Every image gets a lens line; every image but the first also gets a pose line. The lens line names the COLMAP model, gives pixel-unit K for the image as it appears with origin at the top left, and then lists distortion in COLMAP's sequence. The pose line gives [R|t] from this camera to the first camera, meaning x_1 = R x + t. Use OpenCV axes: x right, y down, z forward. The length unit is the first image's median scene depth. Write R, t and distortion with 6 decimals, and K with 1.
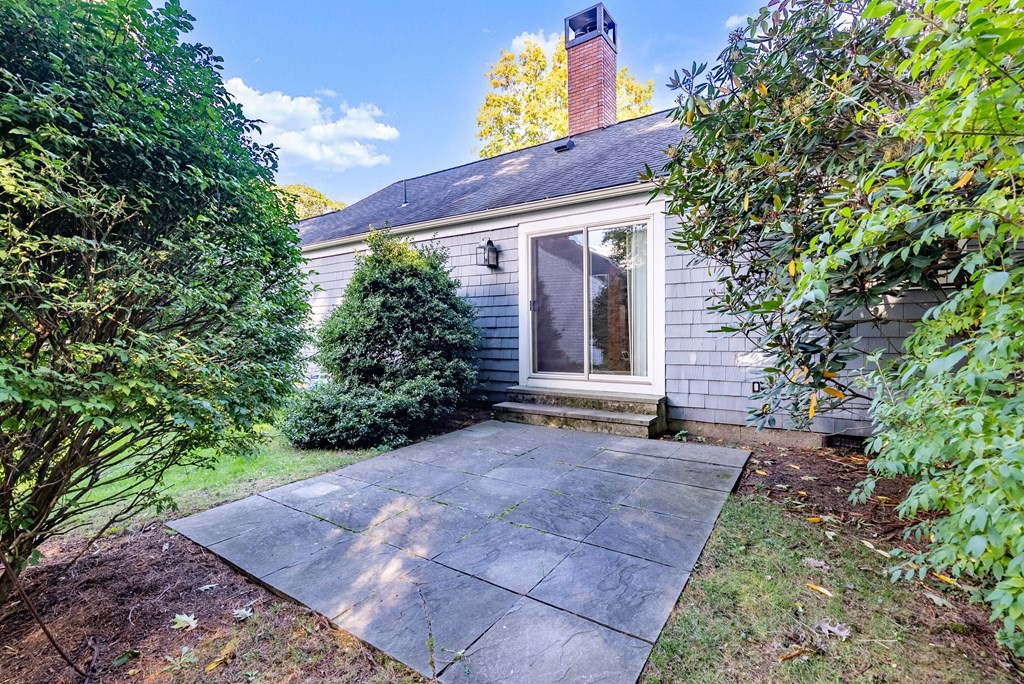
lens RADIAL K [[473.4, 0, 509.3], [0, 473.4, 338.7], [0, 0, 1]] dist [-0.006158, 0.003508]
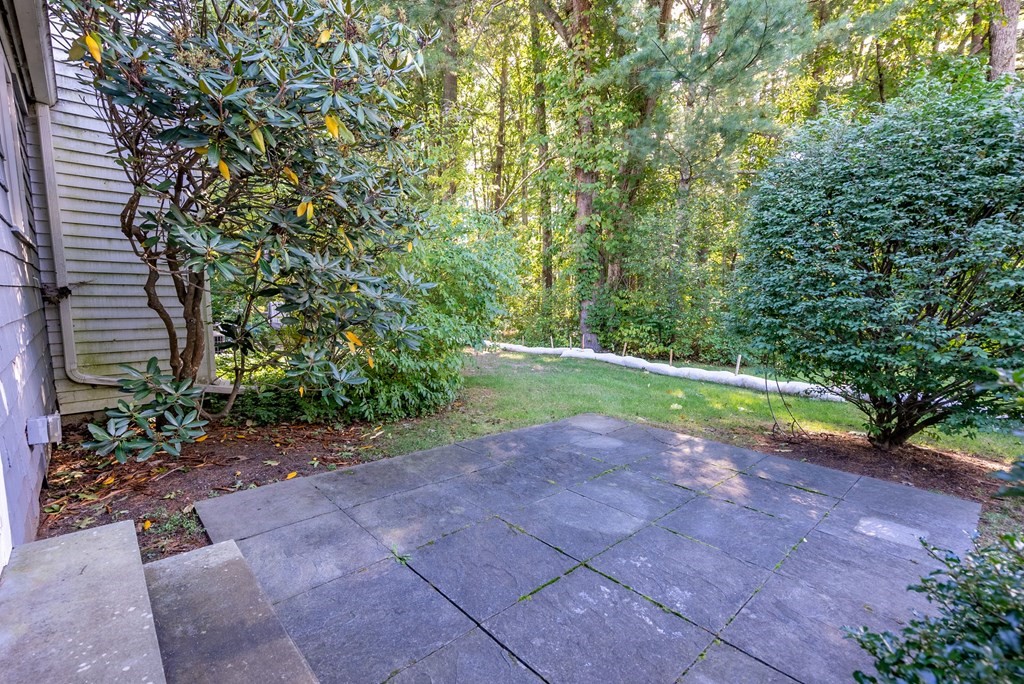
lens RADIAL K [[473.4, 0, 508.7], [0, 473.4, 343.0], [0, 0, 1]] dist [-0.006158, 0.003508]
pose [[-0.975097, -0.015416, 0.221243, -0.013338], [0.010163, 0.993427, 0.114012, -0.041087], [-0.221547, 0.113421, -0.968531, 2.042273]]
